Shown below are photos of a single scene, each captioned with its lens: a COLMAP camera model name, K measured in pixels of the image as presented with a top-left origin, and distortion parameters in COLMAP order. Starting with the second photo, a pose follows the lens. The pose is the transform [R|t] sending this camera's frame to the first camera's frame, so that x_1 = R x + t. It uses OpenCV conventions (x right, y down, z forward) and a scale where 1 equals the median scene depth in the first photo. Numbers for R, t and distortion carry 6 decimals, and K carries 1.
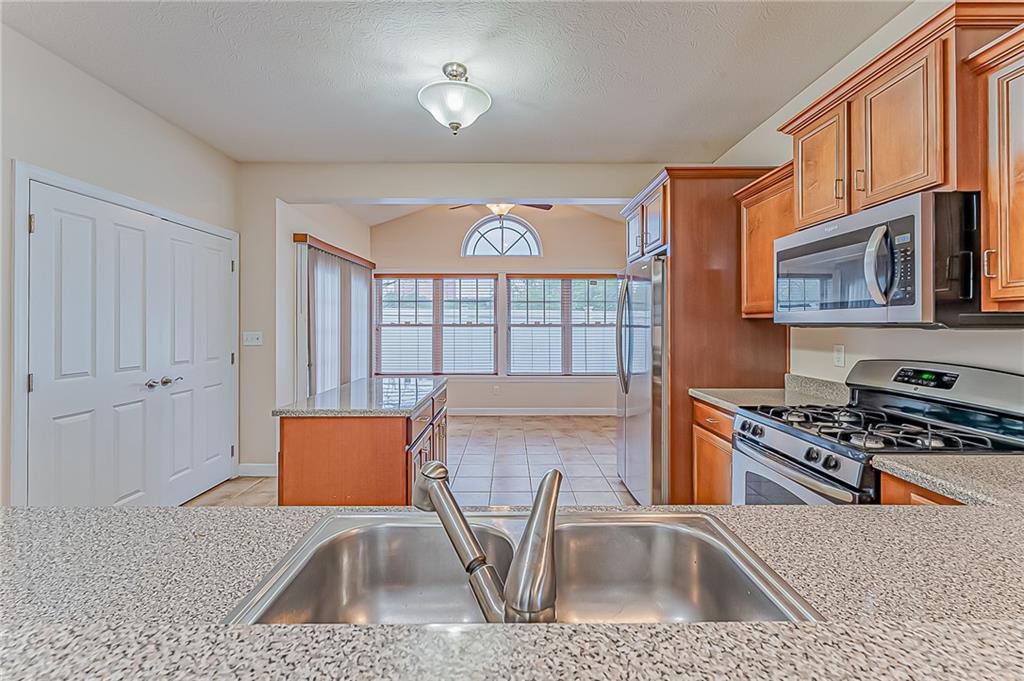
lens RADIAL K [[422.8, 0, 515.2], [0, 422.8, 322.4], [0, 0, 1]] dist [0.000579, -0.000123]
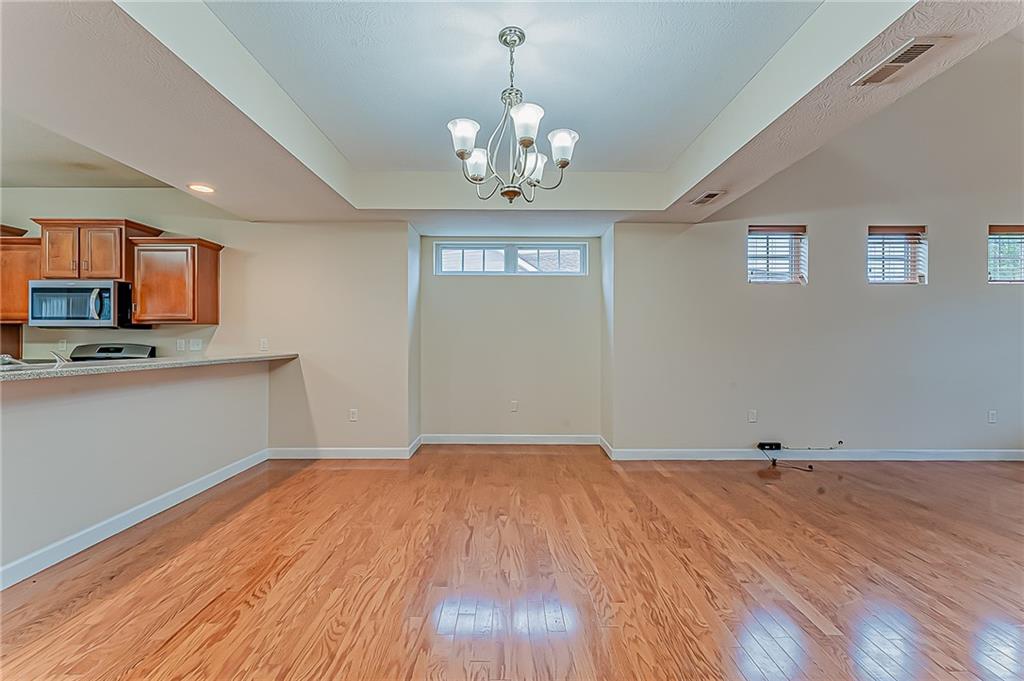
lens RADIAL K [[418.2, 0, 512.0], [0, 418.2, 340.5], [0, 0, 1]] dist [0.000283, -0.000330]
pose [[-0.004286, -0.001884, 0.999989, -1.671598], [-0.005804, 0.999981, 0.001859, 0.067614], [-0.999974, -0.005796, -0.004297, -1.499297]]
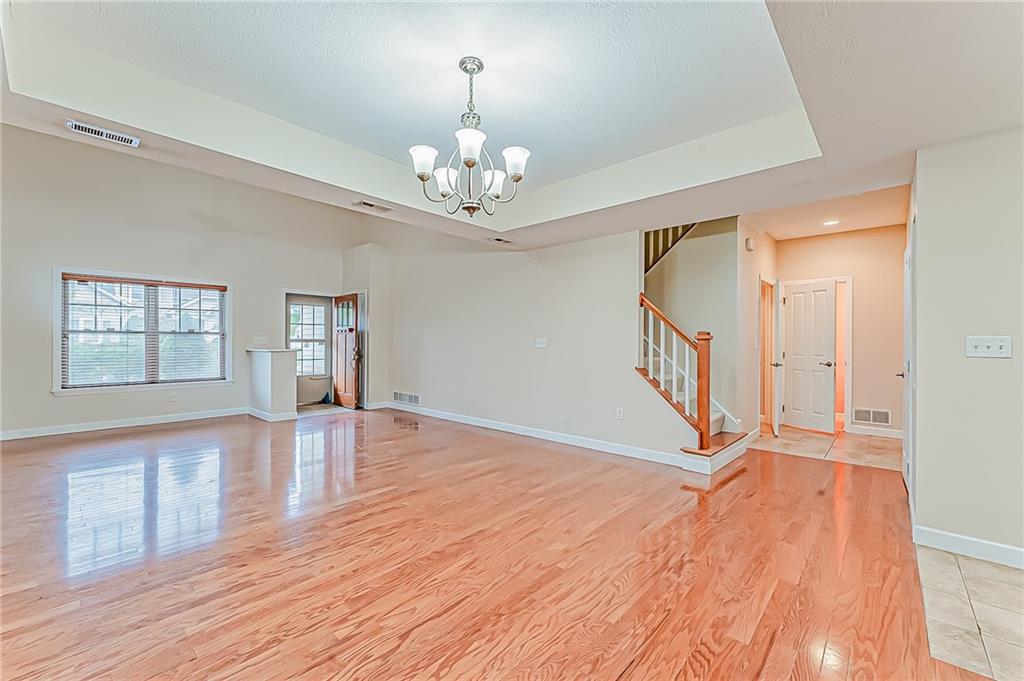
lens RADIAL K [[418.2, 0, 512.0], [0, 418.2, 340.5], [0, 0, 1]] dist [0.000283, -0.000330]
pose [[-0.672510, -0.006676, -0.740058, 0.769466], [-0.004389, 0.999978, -0.005032, 0.069939], [0.740075, -0.000136, -0.672525, -0.350976]]
